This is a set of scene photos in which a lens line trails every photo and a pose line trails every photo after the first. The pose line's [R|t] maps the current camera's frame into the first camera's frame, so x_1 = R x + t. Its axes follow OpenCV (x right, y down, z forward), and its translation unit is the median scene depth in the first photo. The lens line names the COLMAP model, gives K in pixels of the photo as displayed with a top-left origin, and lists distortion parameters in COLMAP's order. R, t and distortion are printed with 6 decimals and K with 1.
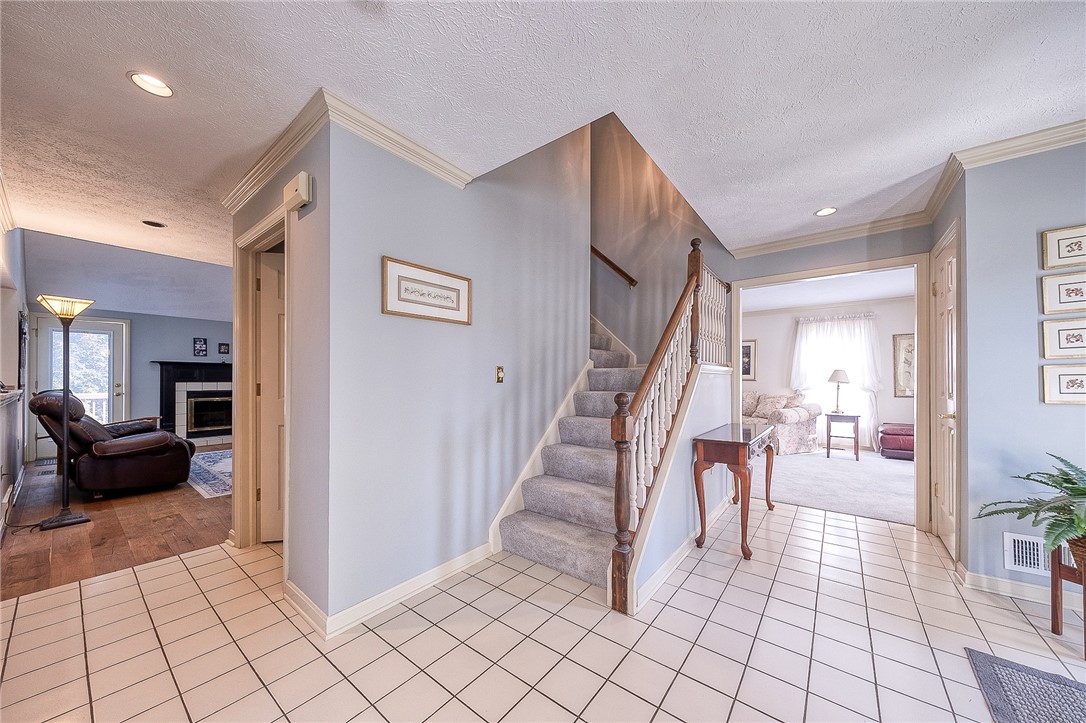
lens RADIAL K [[370.7, 0, 546.9], [0, 370.7, 378.0], [0, 0, 1]] dist [-0.000916, -0.000814]
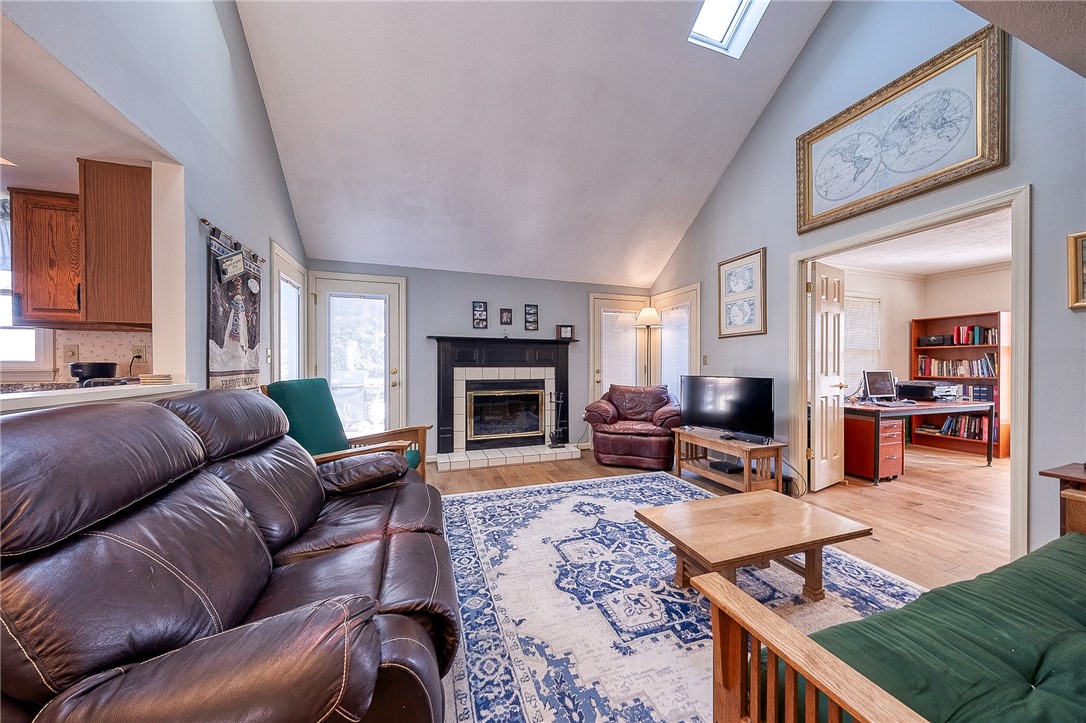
lens RADIAL K [[370.7, 0, 539.4], [0, 370.7, 365.6], [0, 0, 1]] dist [-0.000916, -0.000814]
pose [[0.853988, 0.003118, -0.520284, -0.510423], [0.001027, 0.999970, 0.007678, 0.003489], [0.520292, -0.007091, 0.853959, 0.496703]]
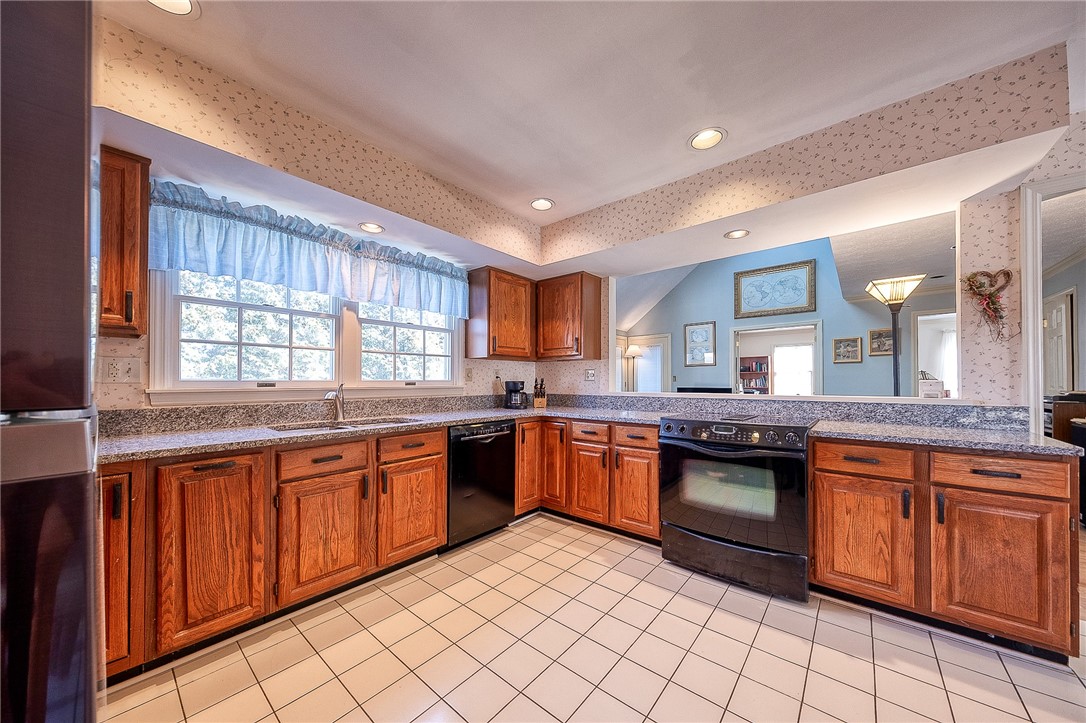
lens RADIAL K [[370.7, 0, 559.0], [0, 370.7, 377.8], [0, 0, 1]] dist [-0.000916, -0.000814]
pose [[0.999918, -0.000116, -0.012838, -0.949188], [0.000051, 0.999987, -0.005025, 0.001671], [0.012839, 0.005024, 0.999905, 0.064709]]
